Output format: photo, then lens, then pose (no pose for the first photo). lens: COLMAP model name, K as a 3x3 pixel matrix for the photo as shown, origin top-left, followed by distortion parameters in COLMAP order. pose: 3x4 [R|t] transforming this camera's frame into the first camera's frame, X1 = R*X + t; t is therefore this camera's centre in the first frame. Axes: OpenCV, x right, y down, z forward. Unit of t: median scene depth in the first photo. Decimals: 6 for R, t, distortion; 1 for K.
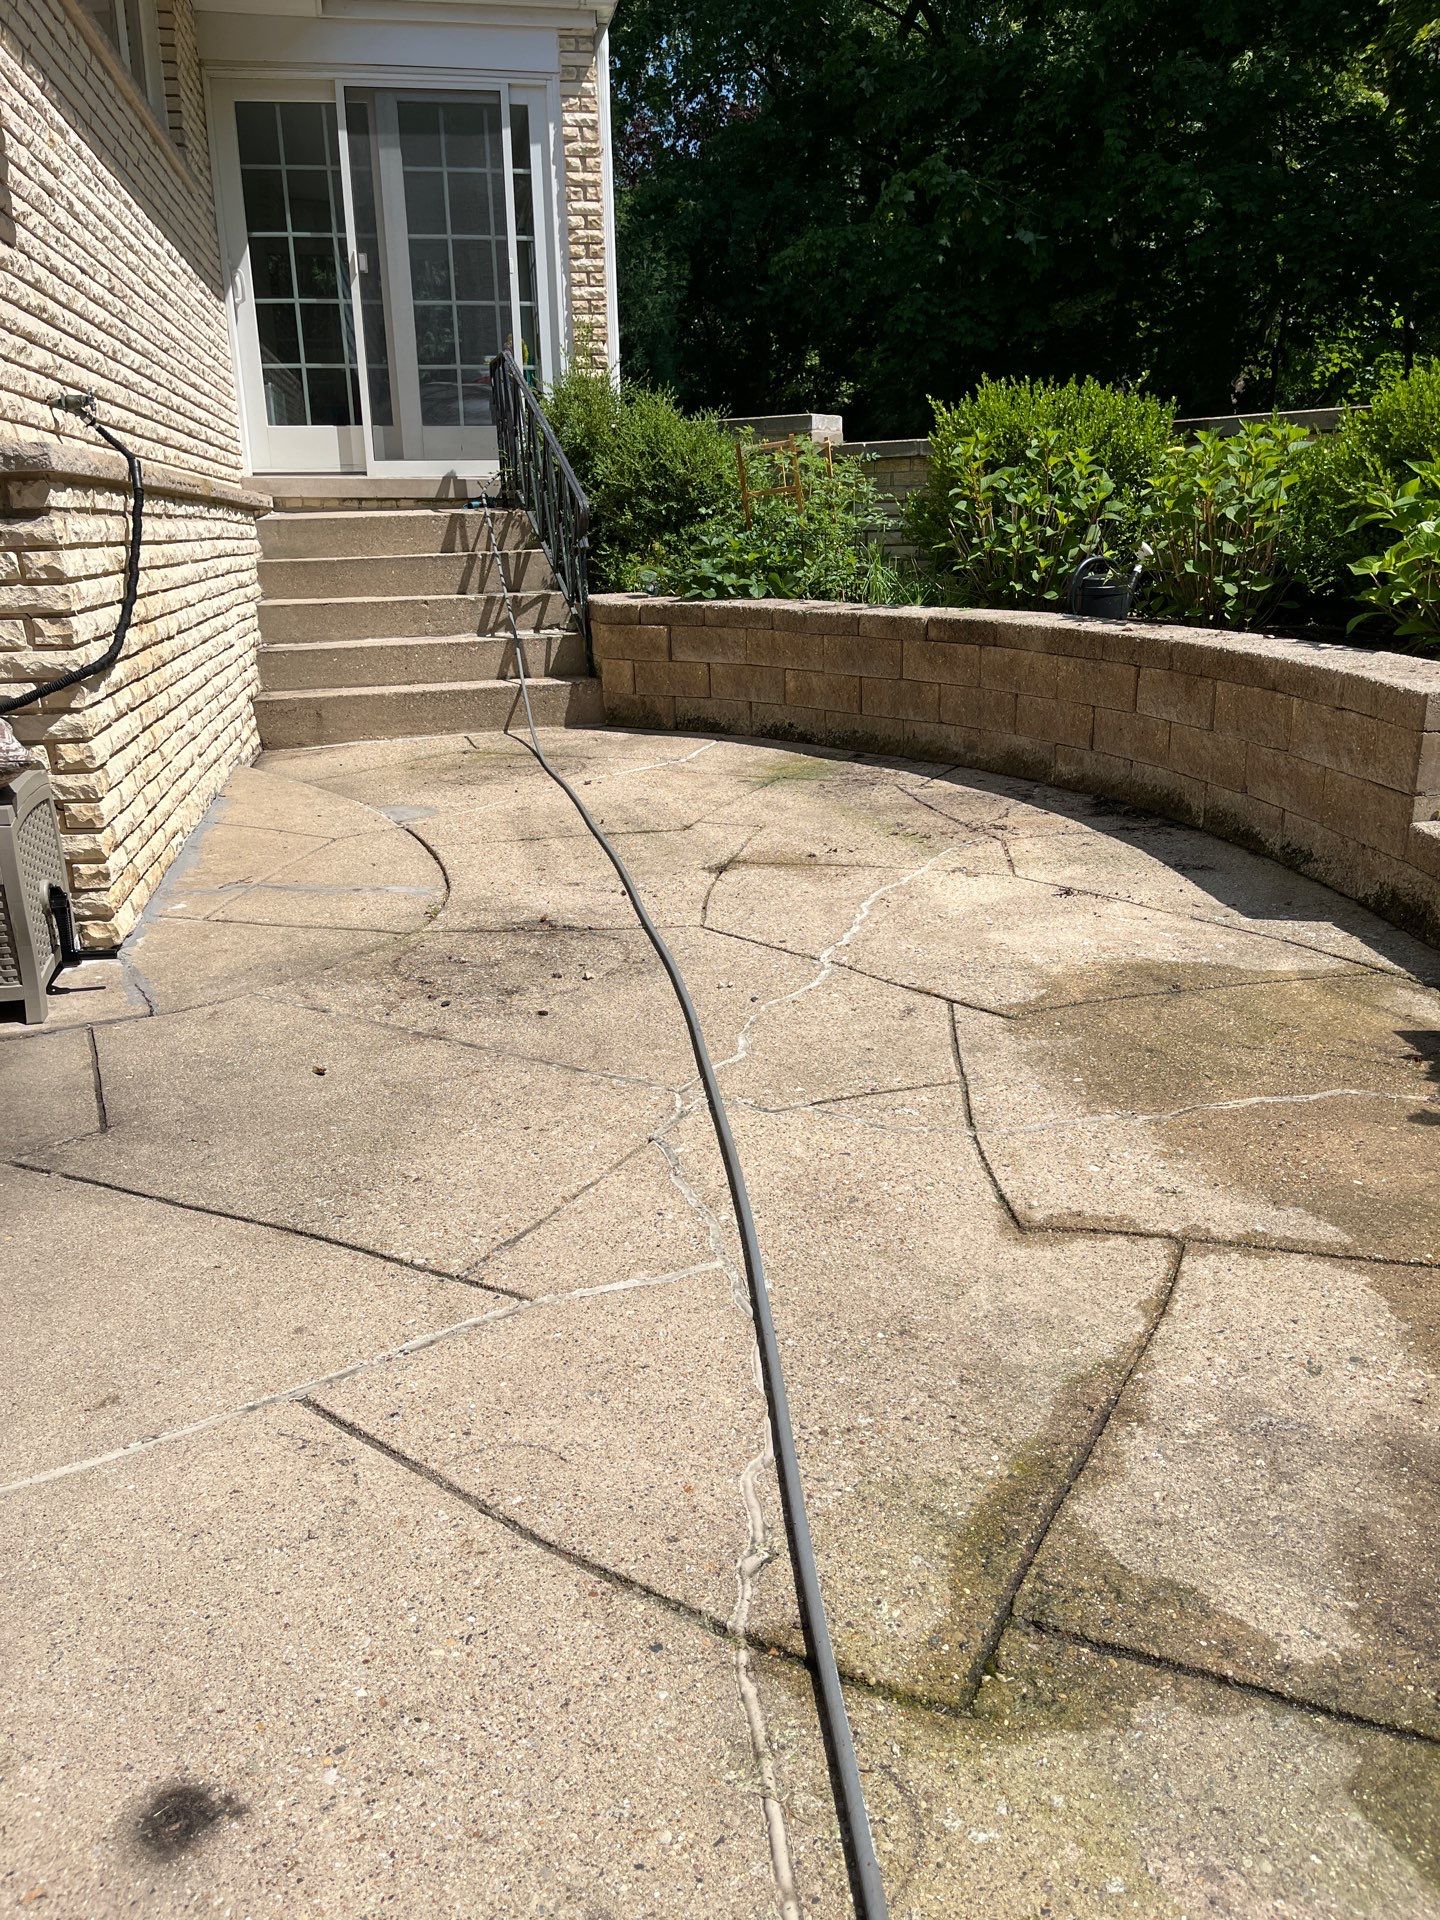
lens RADIAL K [[1457.3, 0, 719.0], [0, 1457.3, 964.9], [0, 0, 1]] dist [0.048652, -0.052826]
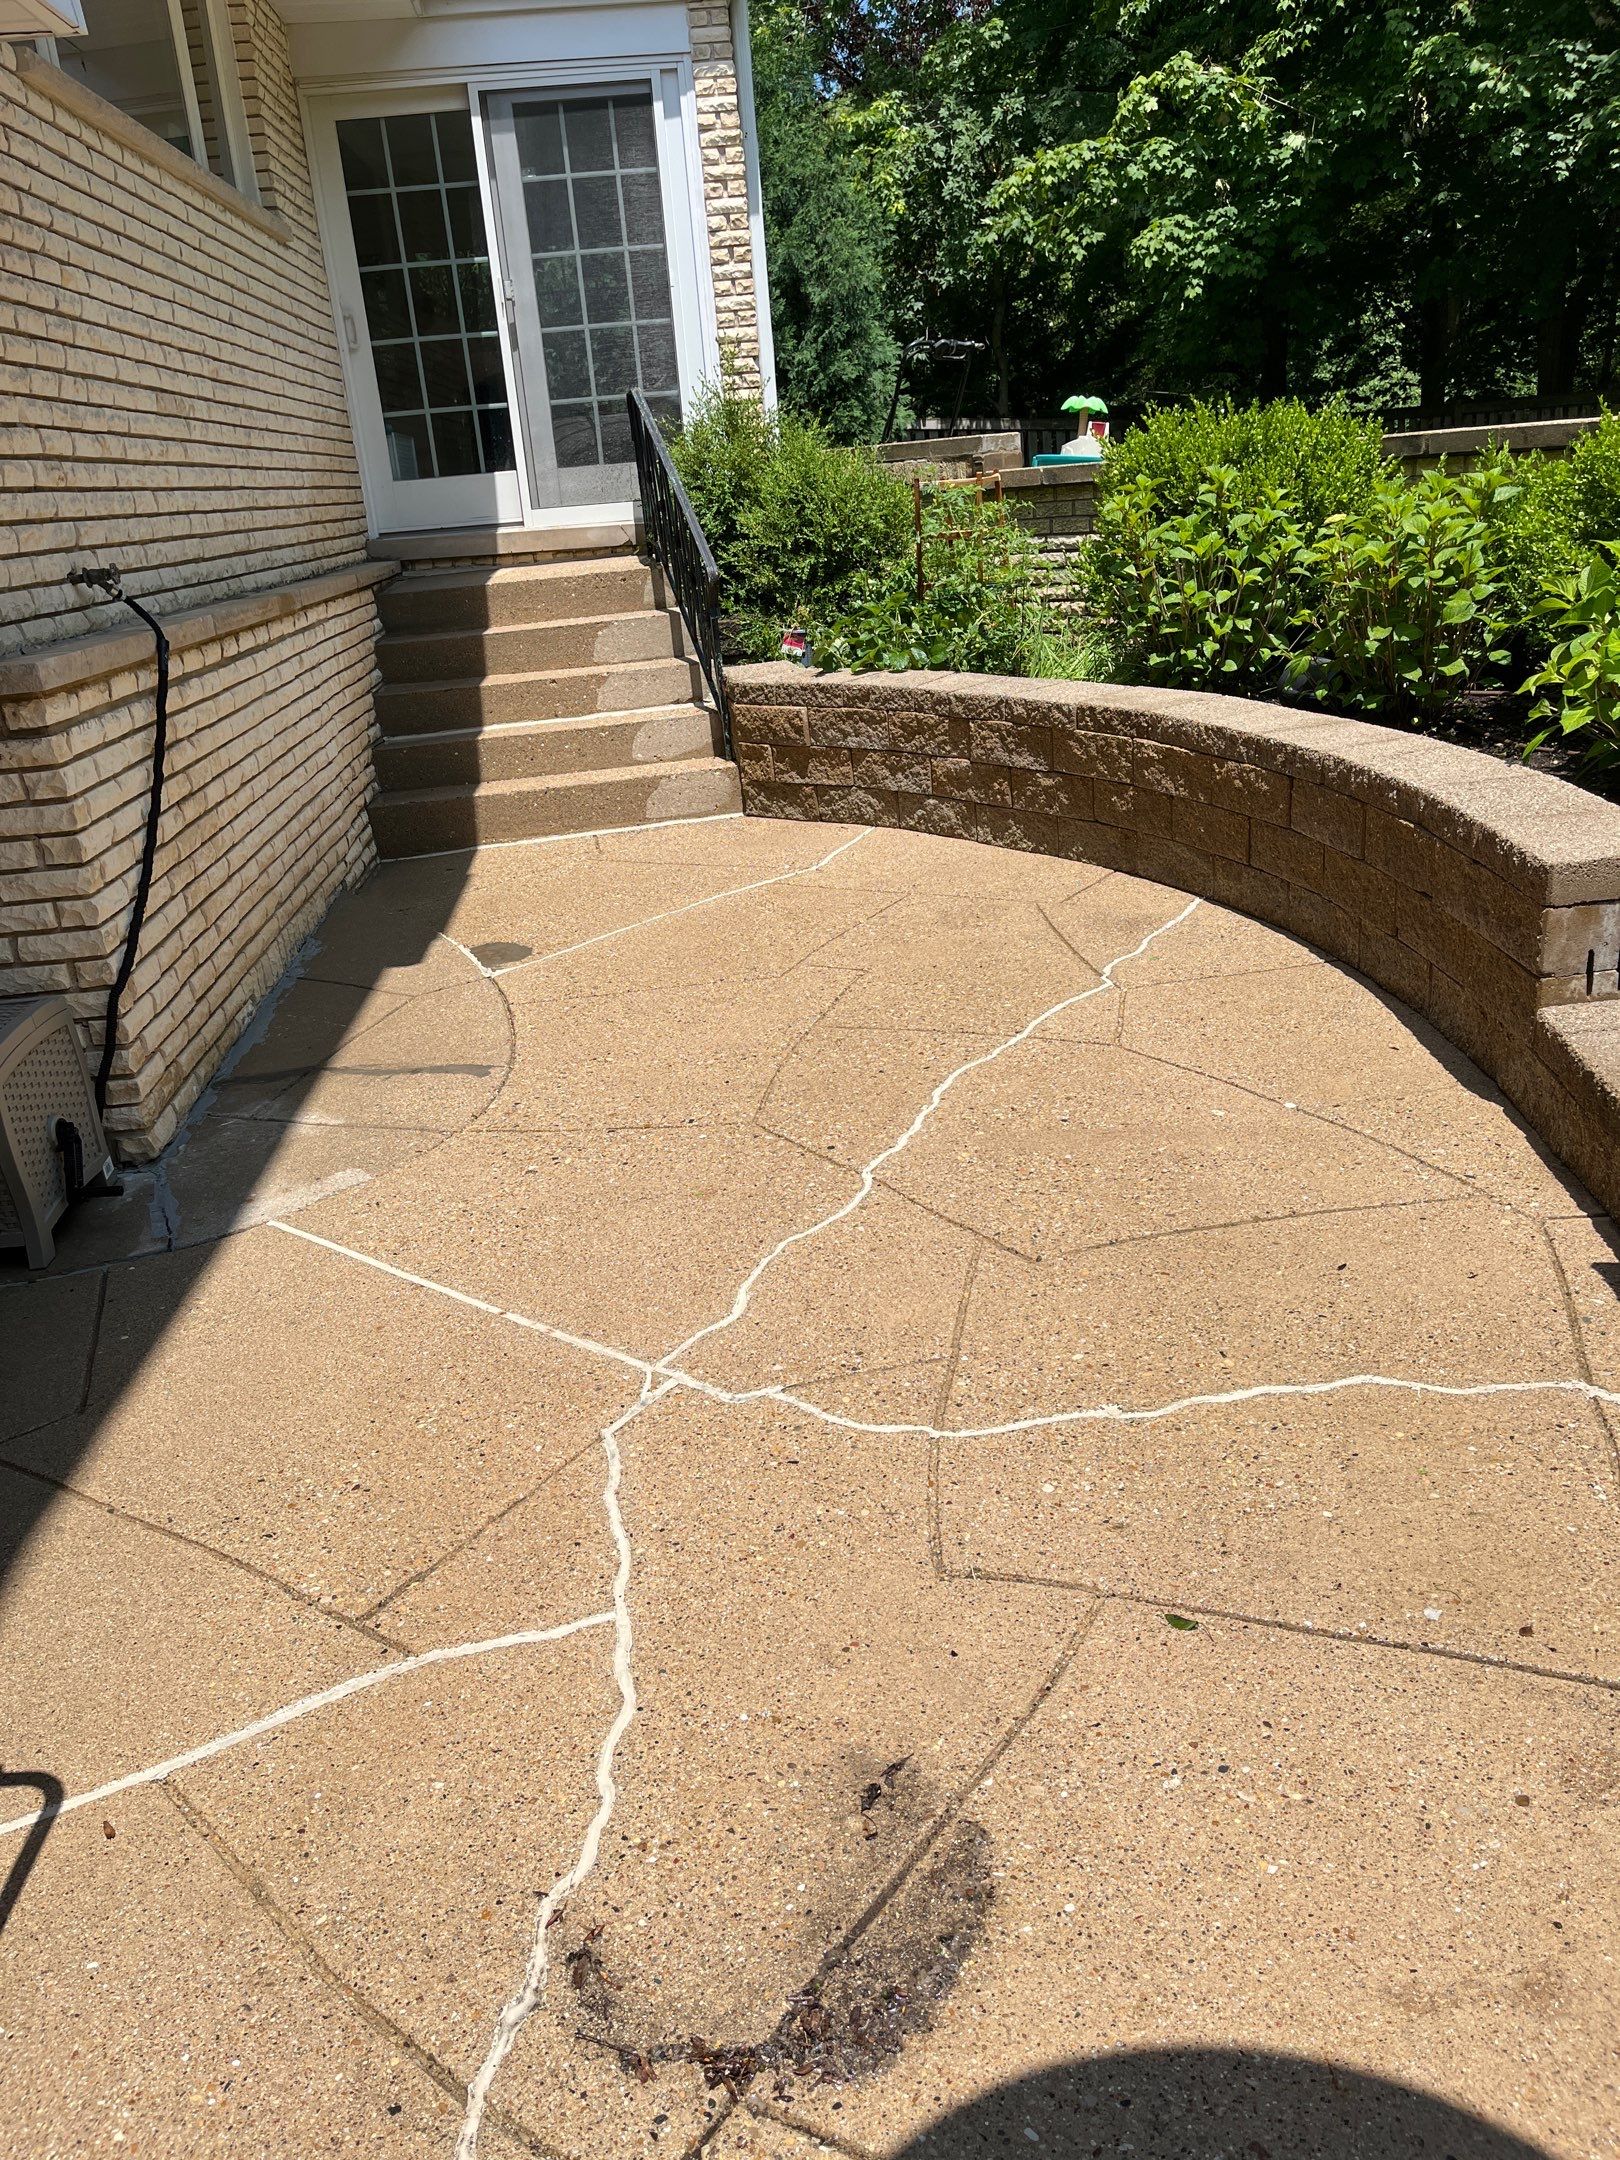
lens RADIAL K [[1639.4, 0, 799.4], [0, 1639.4, 1082.5], [0, 0, 1]] dist [0.048652, -0.052826]
pose [[0.991852, -0.018158, -0.126096, 0.069709], [0.026638, 0.997471, 0.065890, -0.056620], [0.124581, -0.068712, 0.989827, -0.012080]]
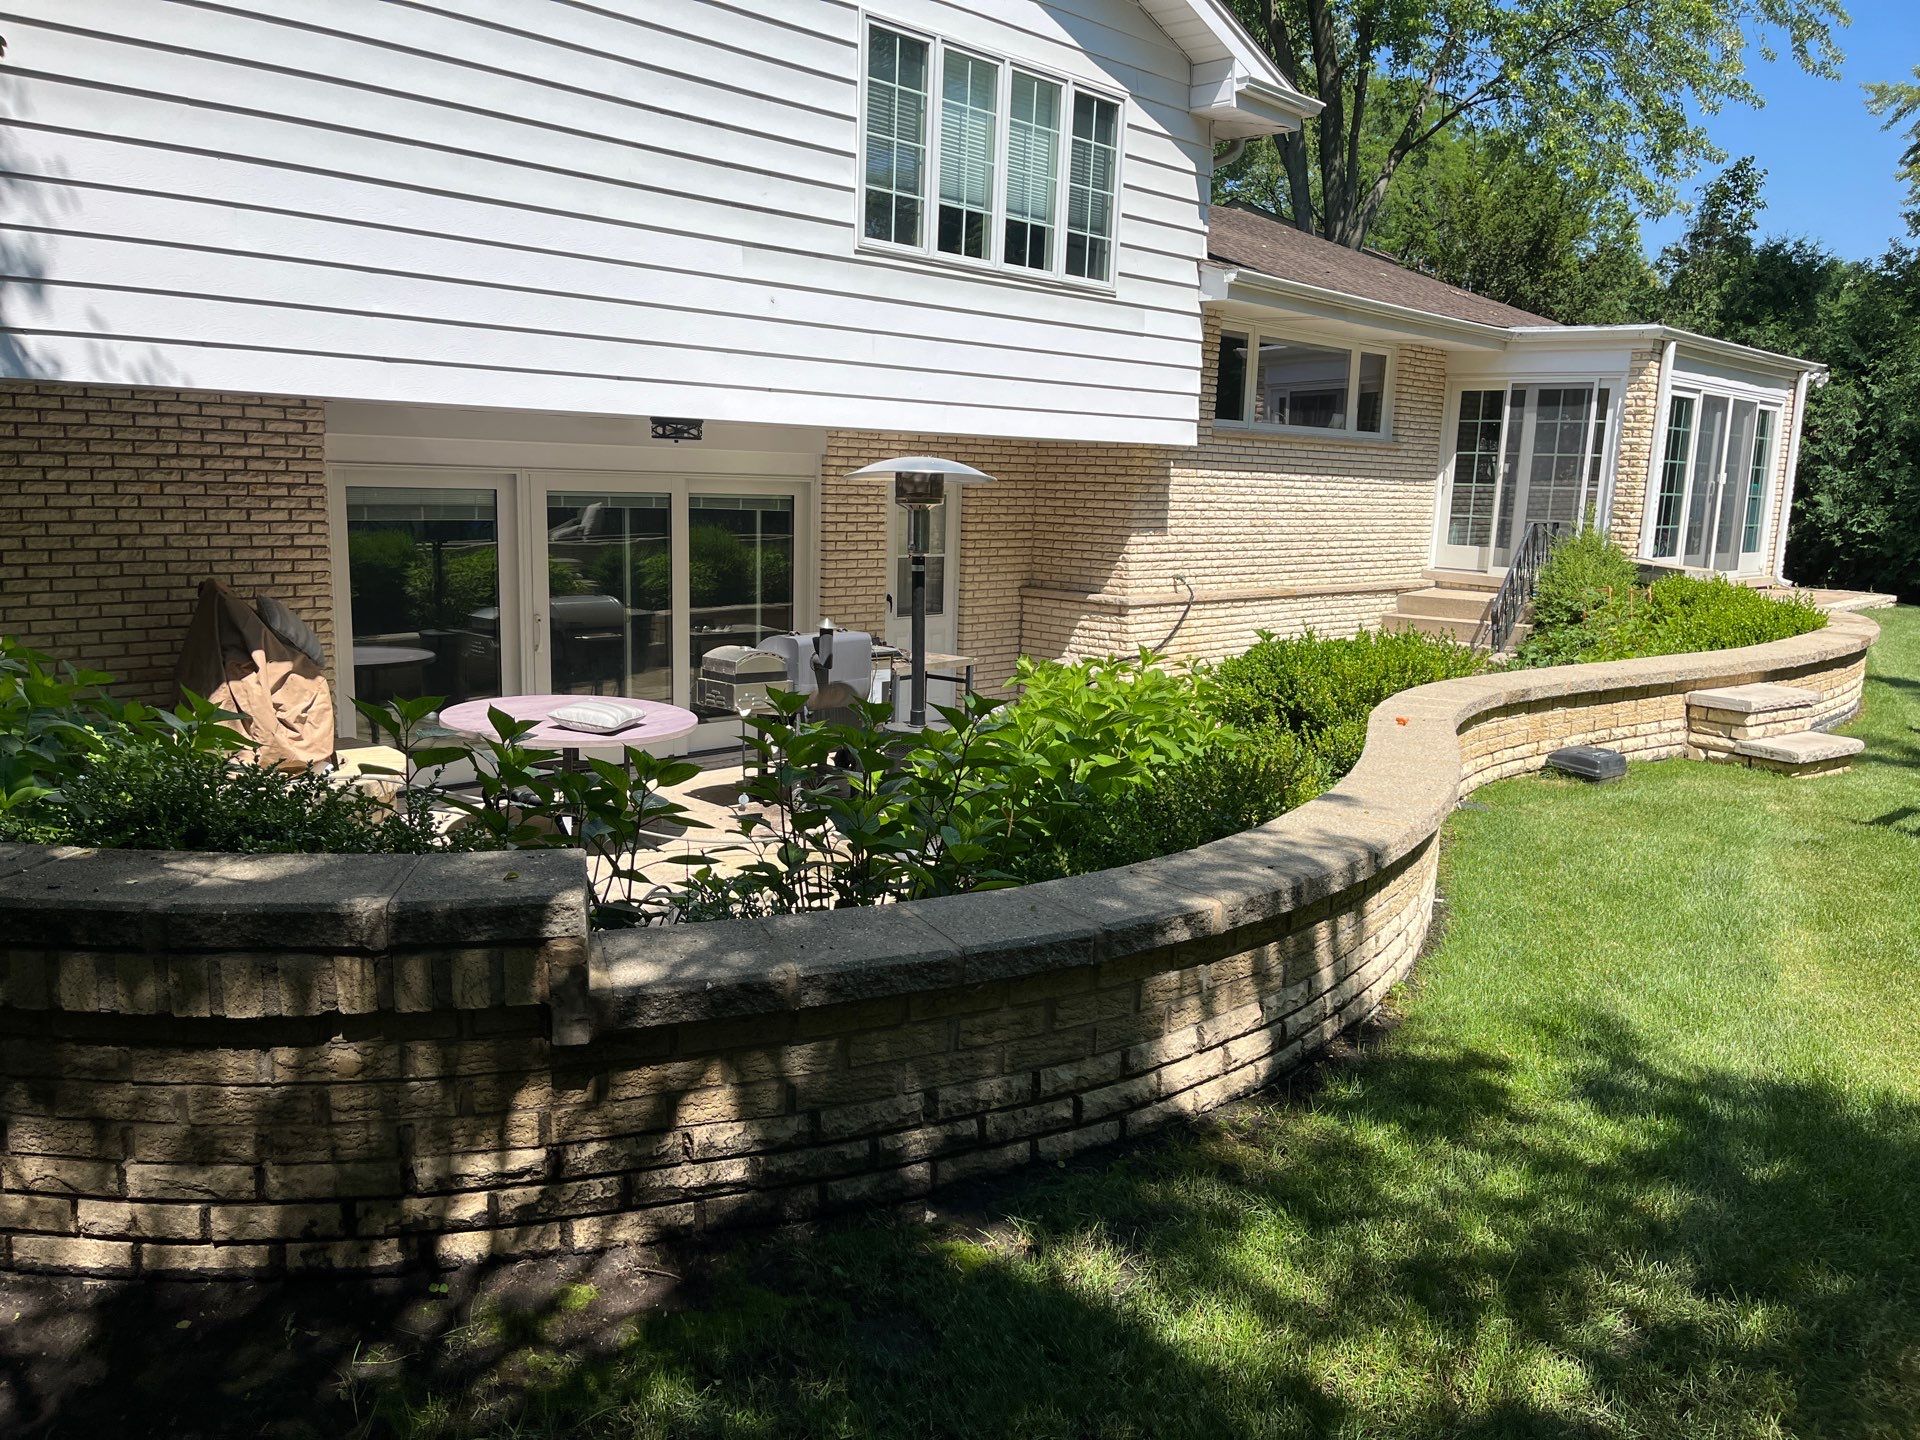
lens RADIAL K [[1457.3, 0, 954.3], [0, 1457.3, 714.7], [0, 0, 1]] dist [0.048652, -0.052826]
pose [[0.559487, 0.178522, -0.809385, 0.962786], [-0.285515, 0.958272, 0.013999, 0.002543], [0.778111, 0.223259, 0.587111, -0.599171]]
